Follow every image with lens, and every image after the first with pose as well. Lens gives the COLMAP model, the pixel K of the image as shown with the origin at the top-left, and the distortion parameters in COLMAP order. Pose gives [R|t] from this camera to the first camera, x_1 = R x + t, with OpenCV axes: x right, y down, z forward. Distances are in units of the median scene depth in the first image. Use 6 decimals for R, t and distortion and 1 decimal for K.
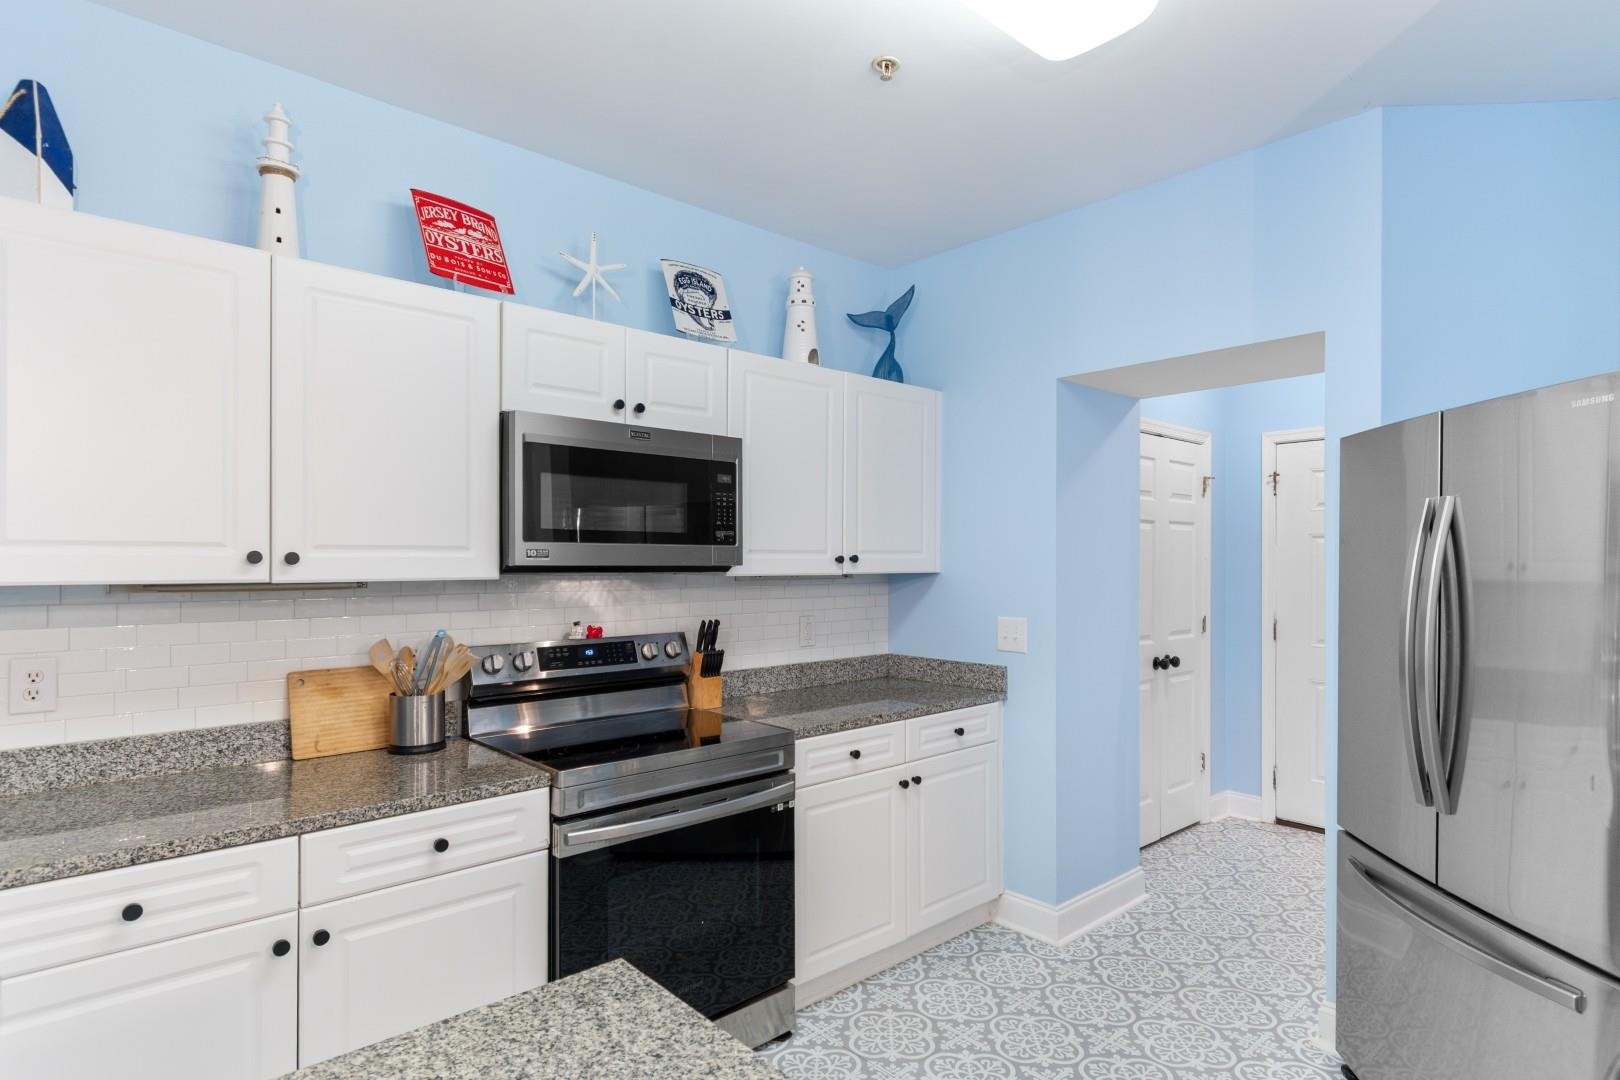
lens RADIAL K [[869.1, 0, 807.7], [0, 869.1, 551.8], [0, 0, 1]] dist [0.004153, 0.000622]
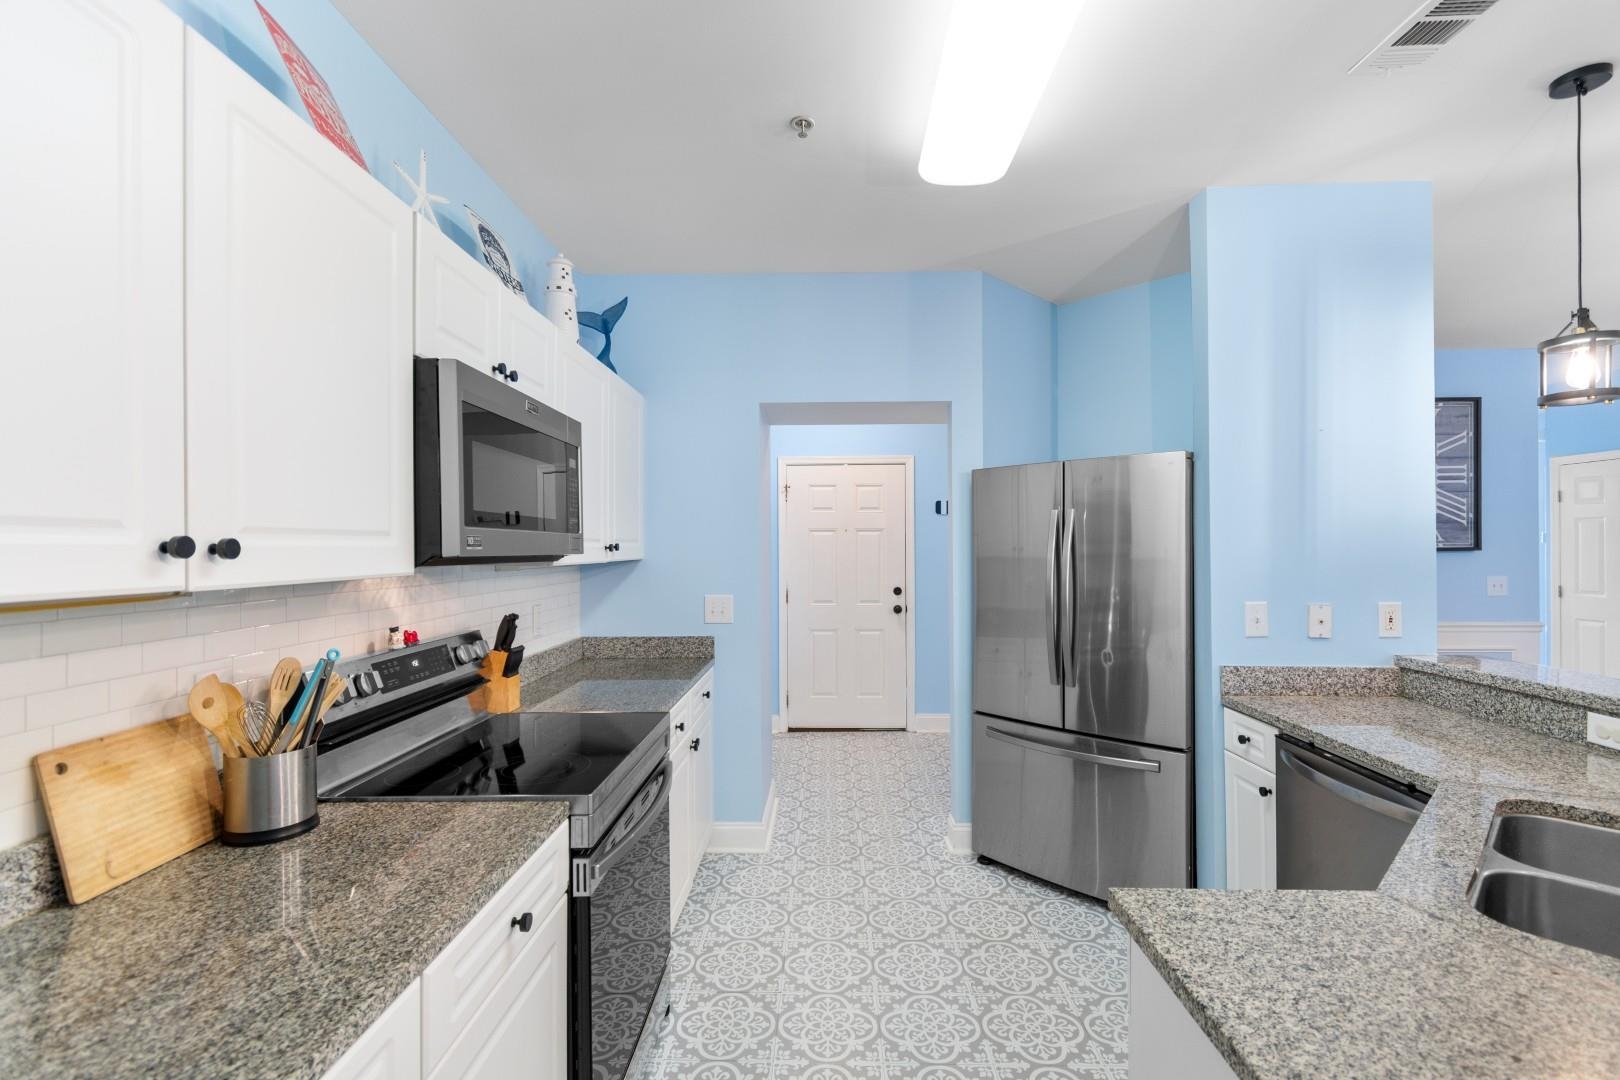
lens RADIAL K [[726.3, 0, 814.8], [0, 726.3, 541.4], [0, 0, 1]] dist [0.003638, -0.000401]
pose [[0.677066, 0.000452, 0.735922, -0.486918], [0.000034, 1.000000, -0.000645, 0.002061], [-0.735922, 0.000462, 0.677066, 0.257269]]
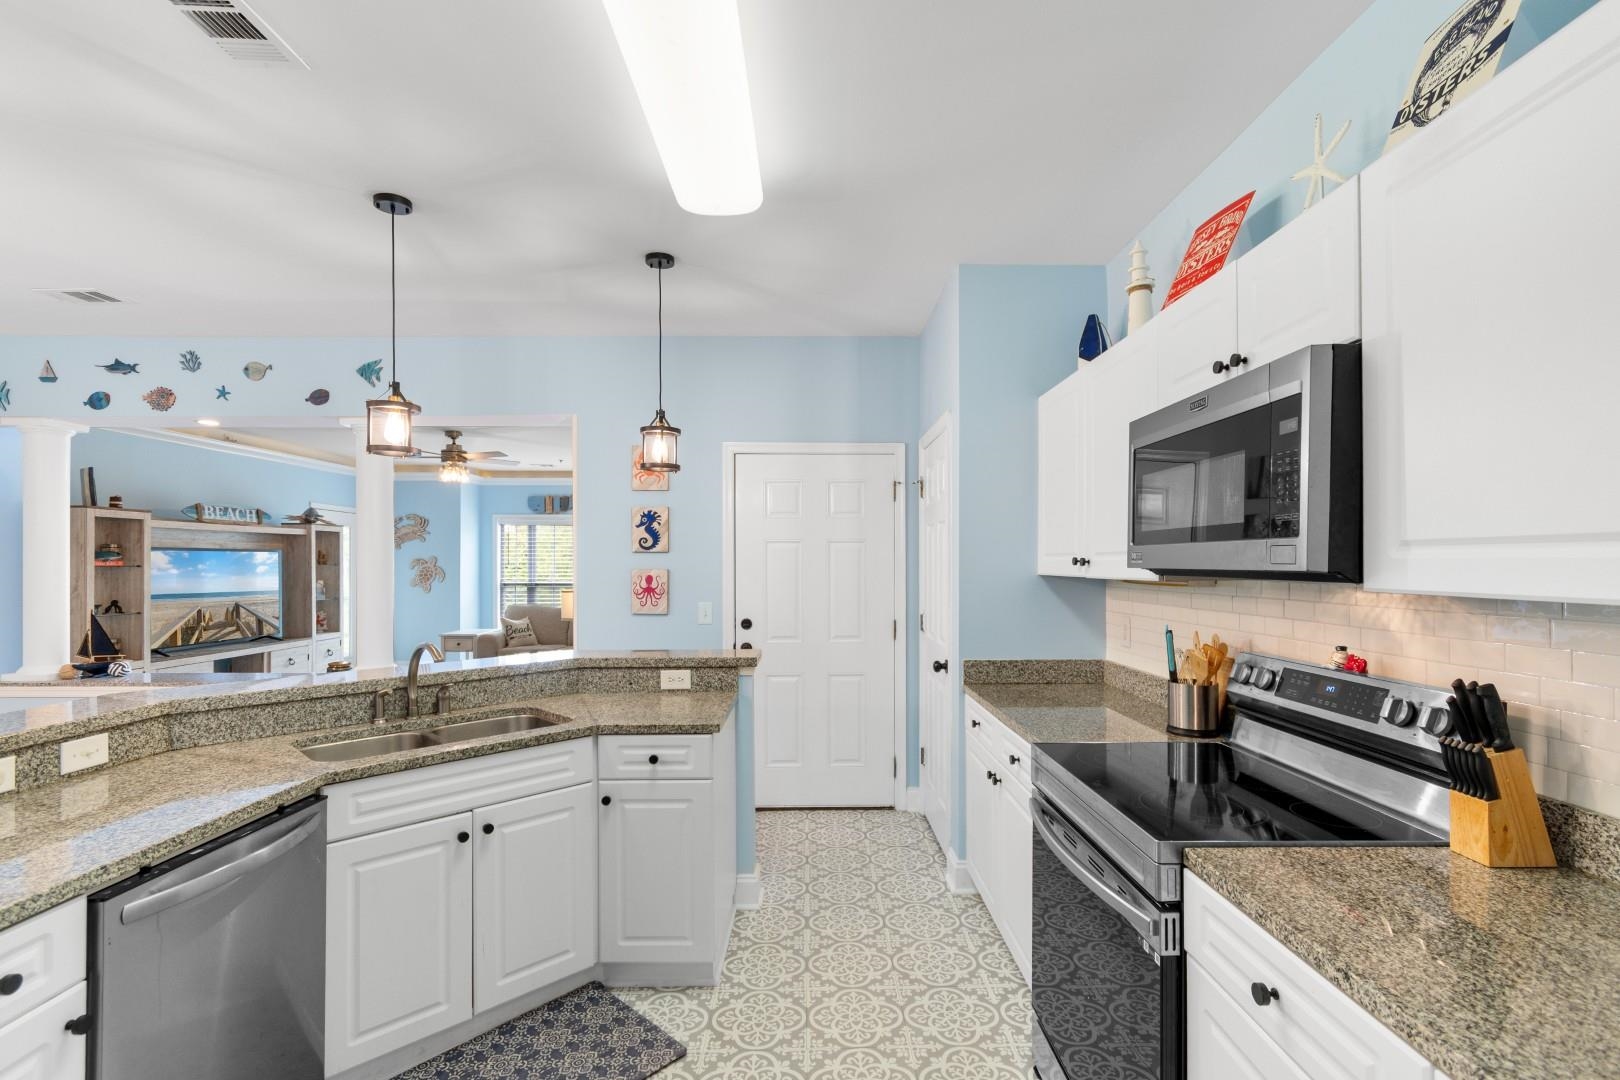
lens RADIAL K [[726.3, 0, 810.3], [0, 726.3, 564.0], [0, 0, 1]] dist [0.003638, -0.000401]
pose [[-0.657064, 0.000063, -0.753835, 0.482818], [0.007325, 0.999953, -0.006300, 0.011229], [0.753799, -0.009662, -0.657034, 1.047177]]
